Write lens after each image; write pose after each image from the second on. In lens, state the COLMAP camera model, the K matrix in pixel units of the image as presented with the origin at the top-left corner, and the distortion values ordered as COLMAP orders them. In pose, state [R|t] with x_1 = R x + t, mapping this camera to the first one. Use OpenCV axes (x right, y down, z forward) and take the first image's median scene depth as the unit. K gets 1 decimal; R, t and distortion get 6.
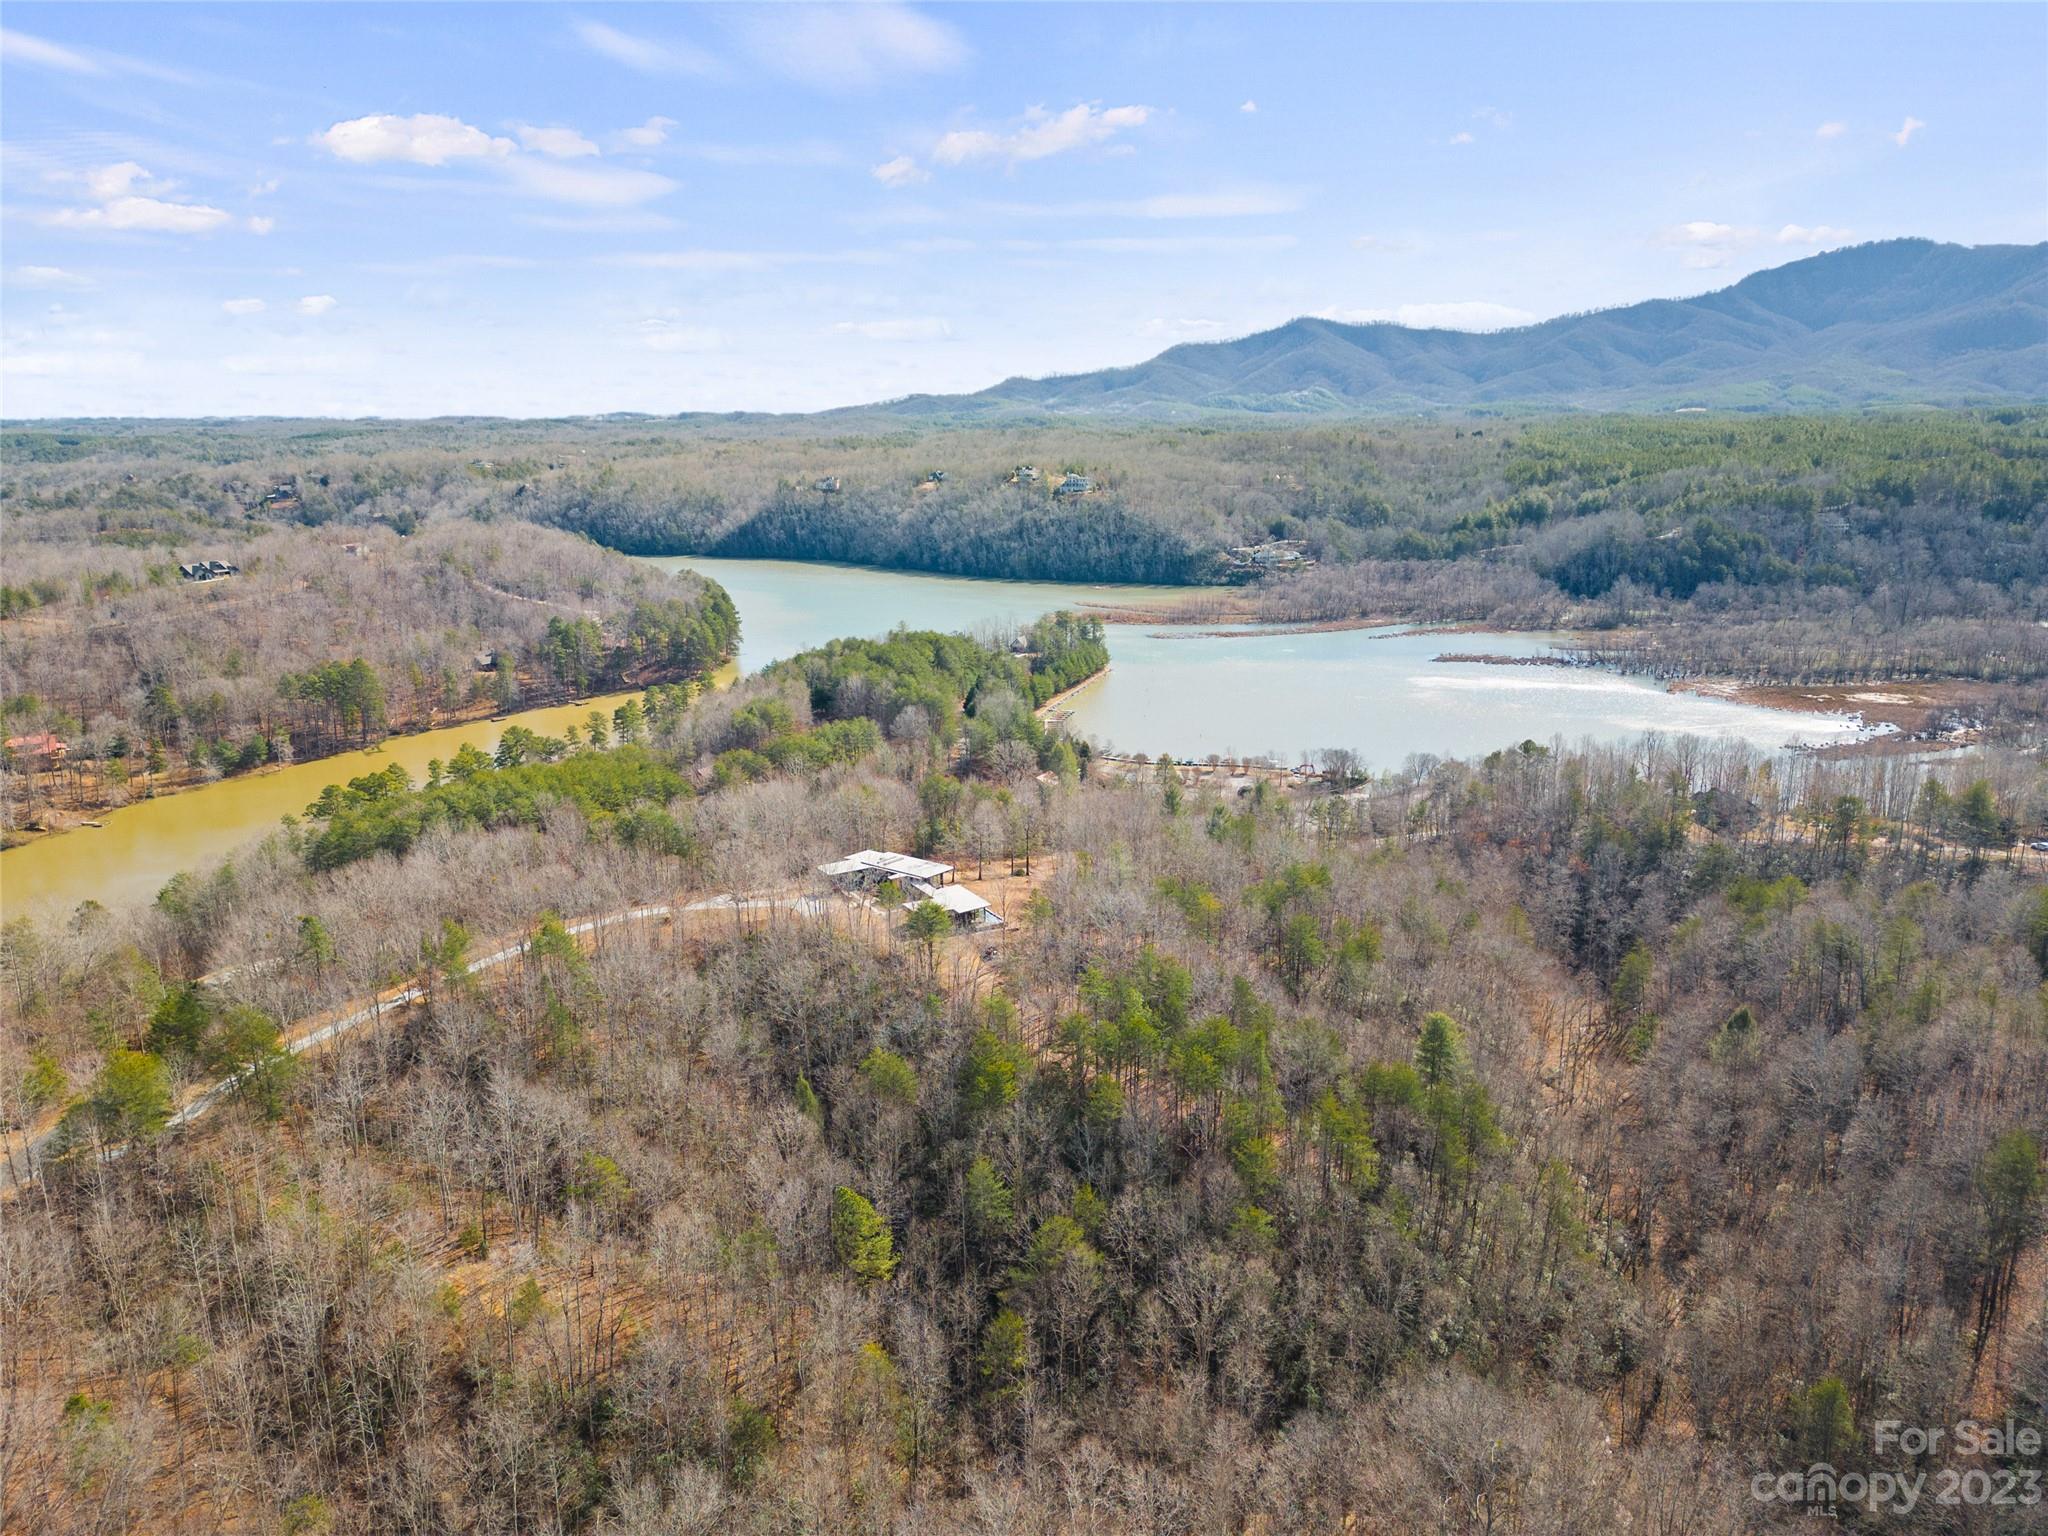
lens RADIAL K [[1432.7, 0, 1024.0], [0, 1432.7, 768.0], [0, 0, 1]] dist [0.081786, -0.072379]
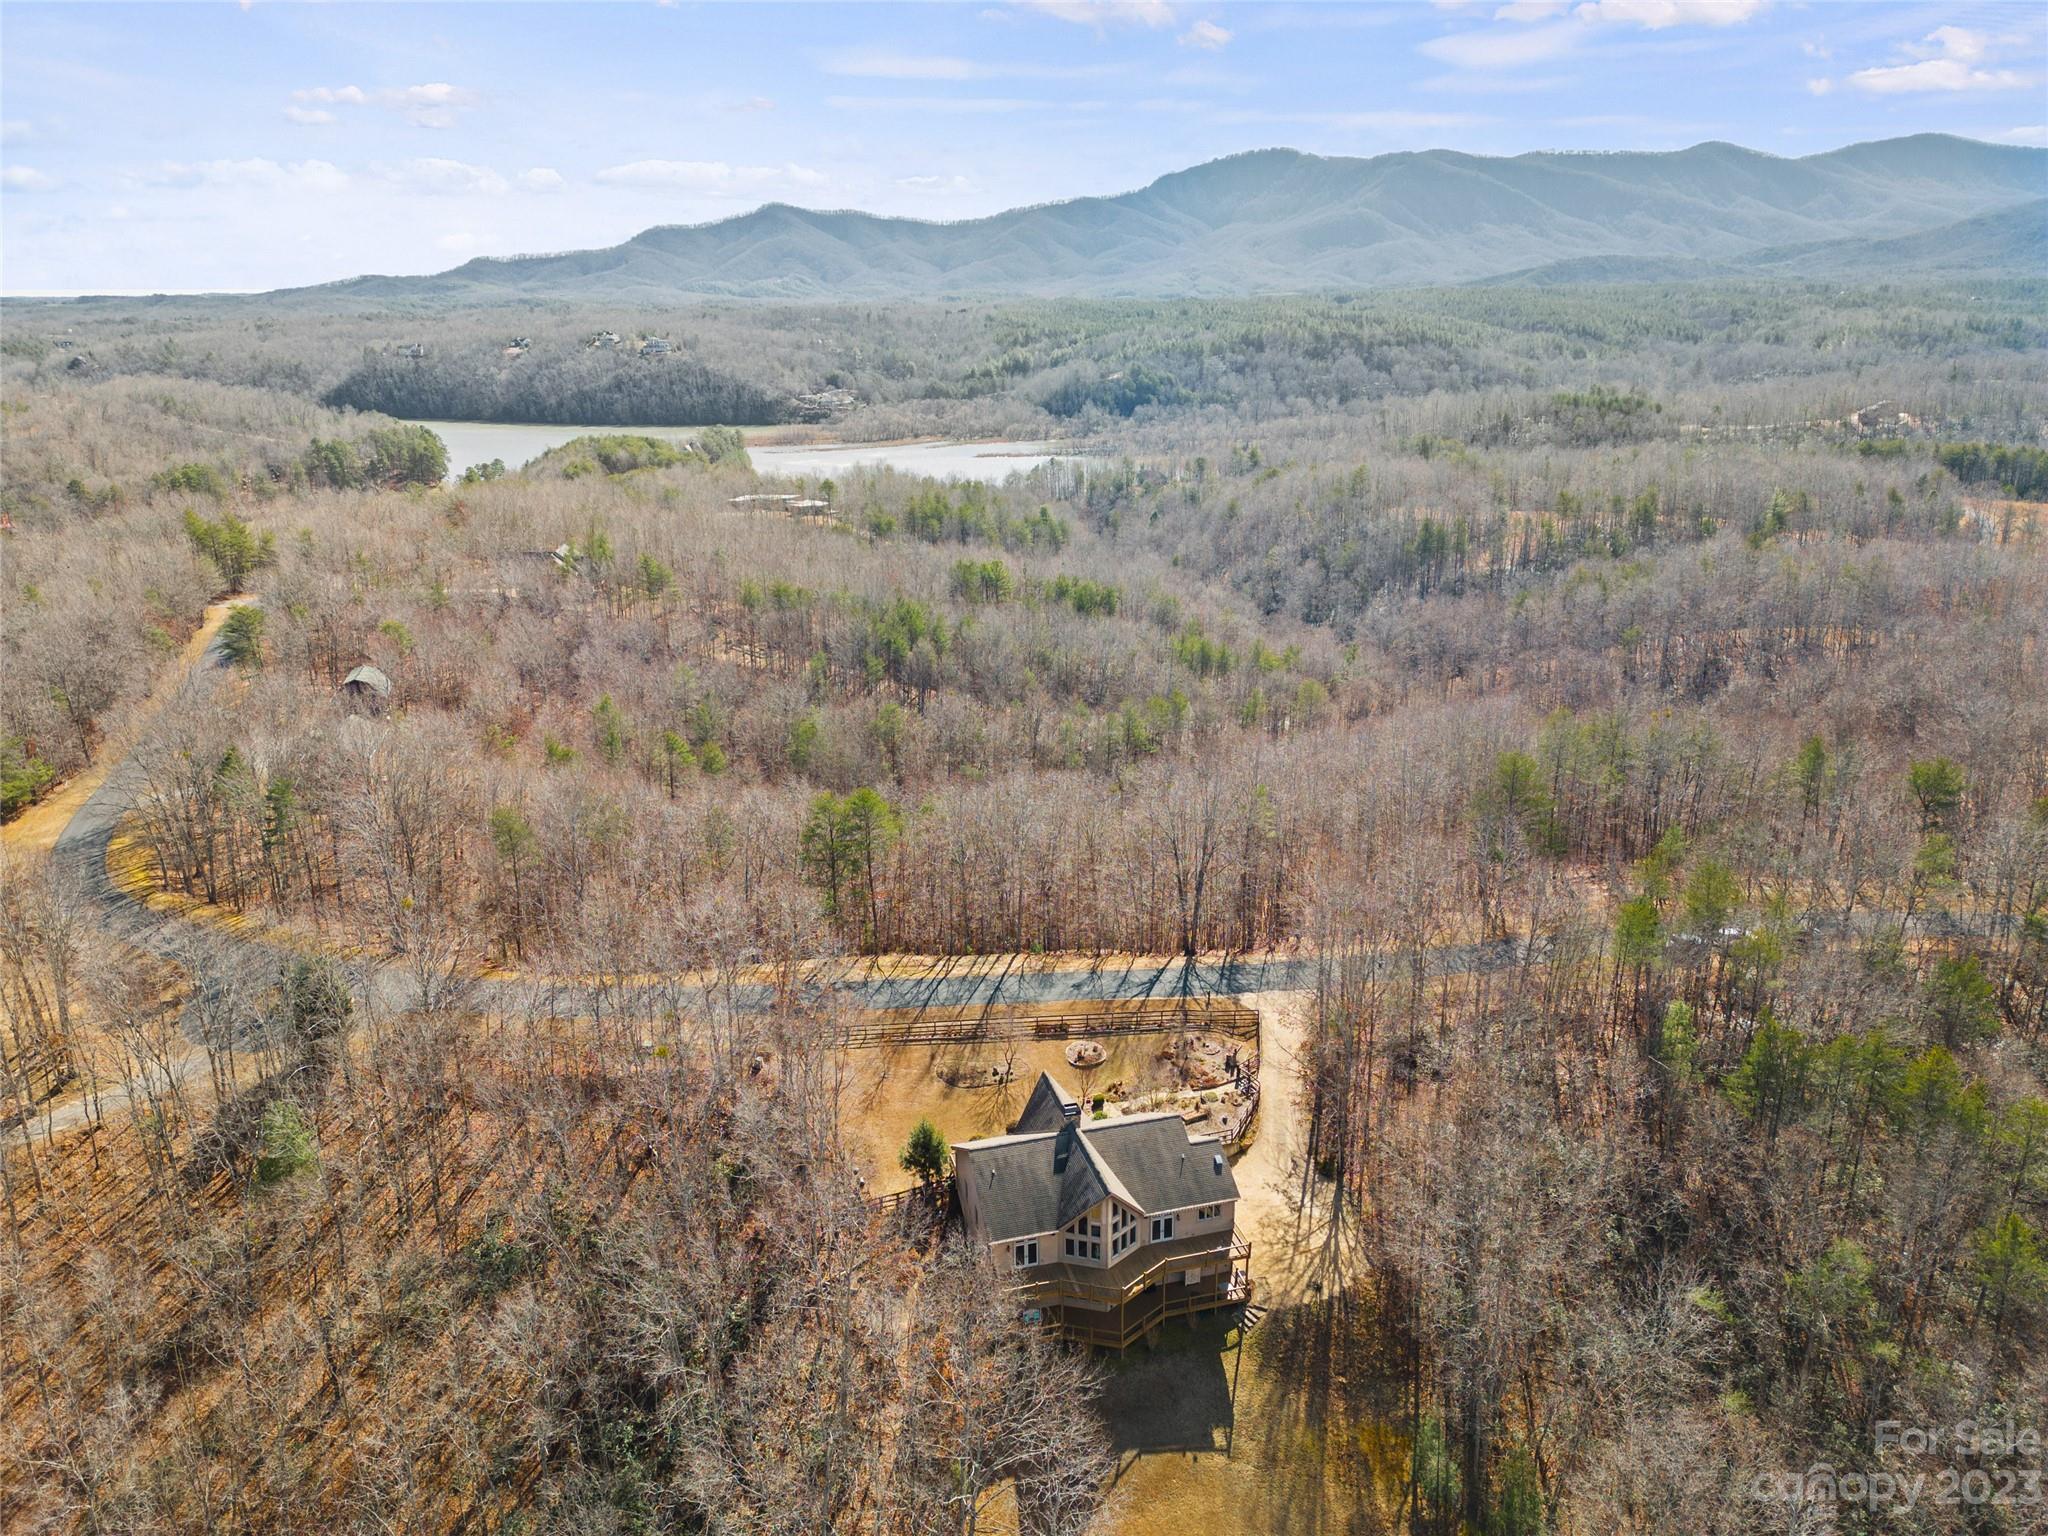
lens RADIAL K [[1432.7, 0, 1024.0], [0, 1432.7, 768.0], [0, 0, 1]] dist [0.081786, -0.072379]
pose [[0.938609, -0.108576, 0.327450, -0.115805], [0.085512, 0.992783, 0.084075, 0.078151], [-0.334216, -0.050913, 0.941120, -0.256724]]
